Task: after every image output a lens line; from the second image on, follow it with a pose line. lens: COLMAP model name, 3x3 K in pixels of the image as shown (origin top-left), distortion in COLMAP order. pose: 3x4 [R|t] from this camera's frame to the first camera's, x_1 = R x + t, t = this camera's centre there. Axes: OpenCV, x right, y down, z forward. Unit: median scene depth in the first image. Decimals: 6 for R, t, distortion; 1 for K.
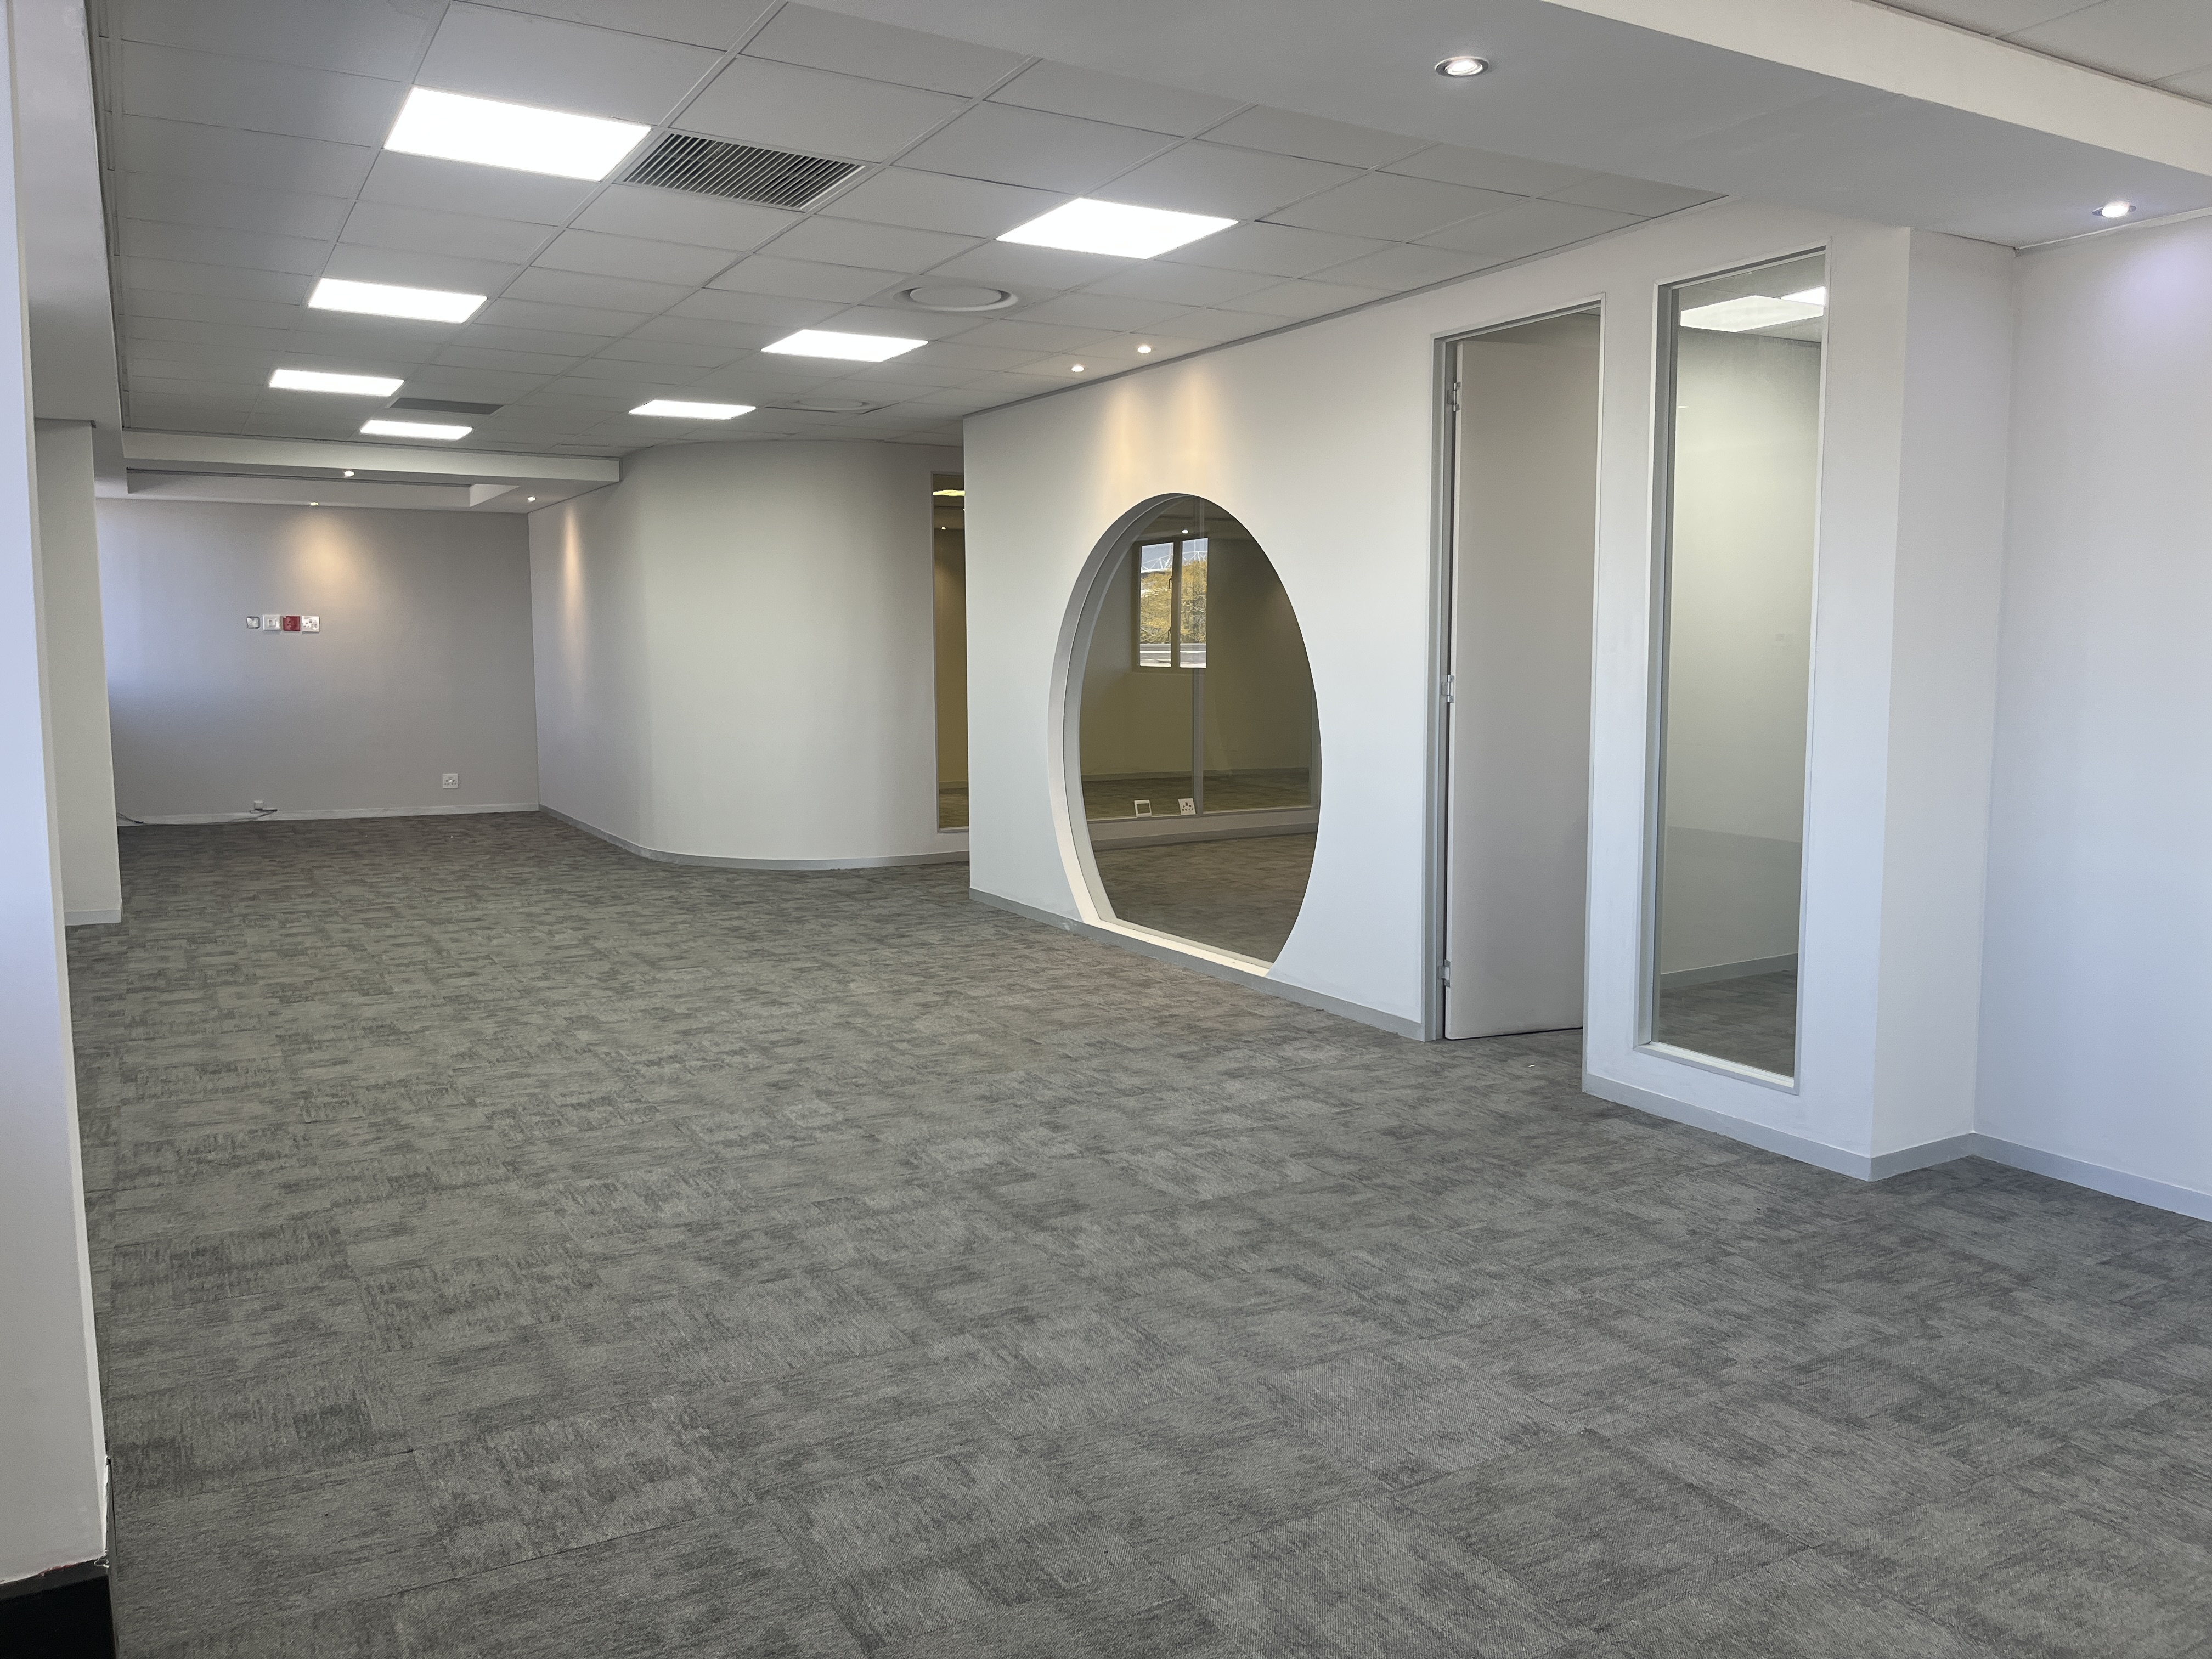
lens RADIAL K [[1662.6, 0, 1106.0], [0, 1662.6, 829.5], [0, 0, 1]] dist [0.087176, -0.137956]
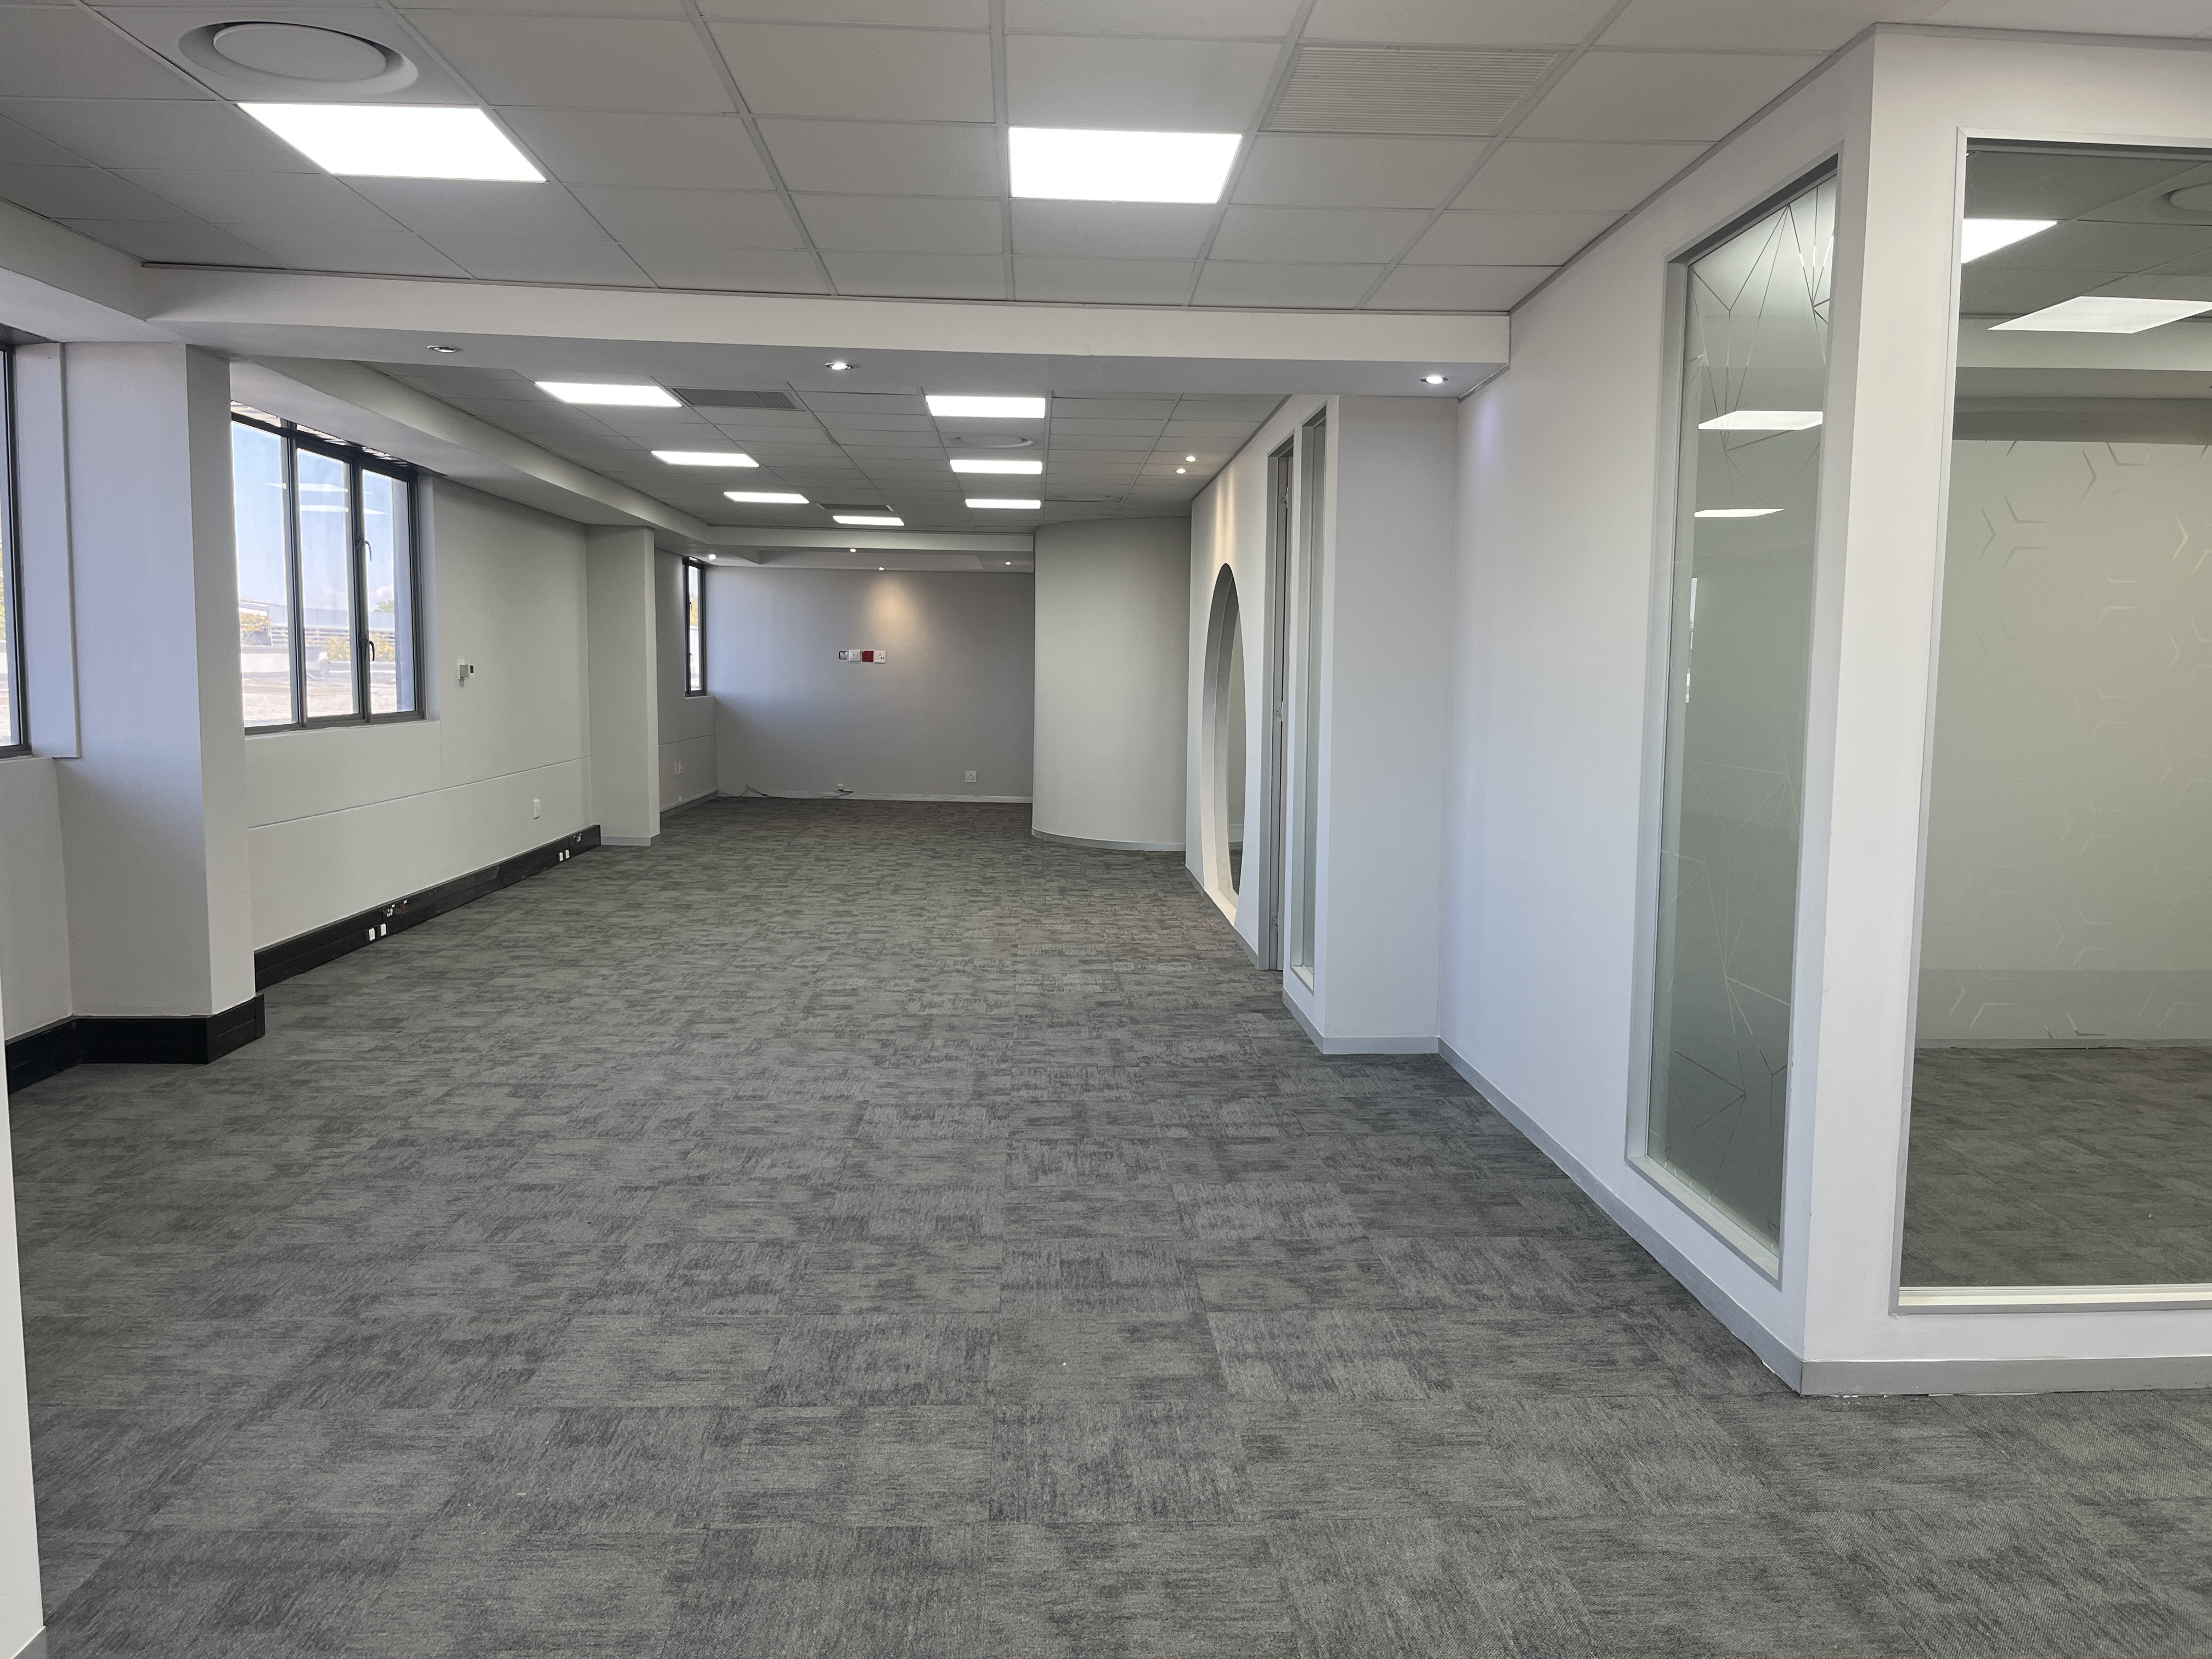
lens RADIAL K [[1662.6, 0, 1106.0], [0, 1662.6, 829.5], [0, 0, 1]] dist [0.087176, -0.137956]
pose [[0.892548, 0.058075, -0.447197, 1.217851], [-0.067971, 0.997669, -0.006101, 0.052740], [0.445801, 0.035842, 0.894414, -0.480023]]
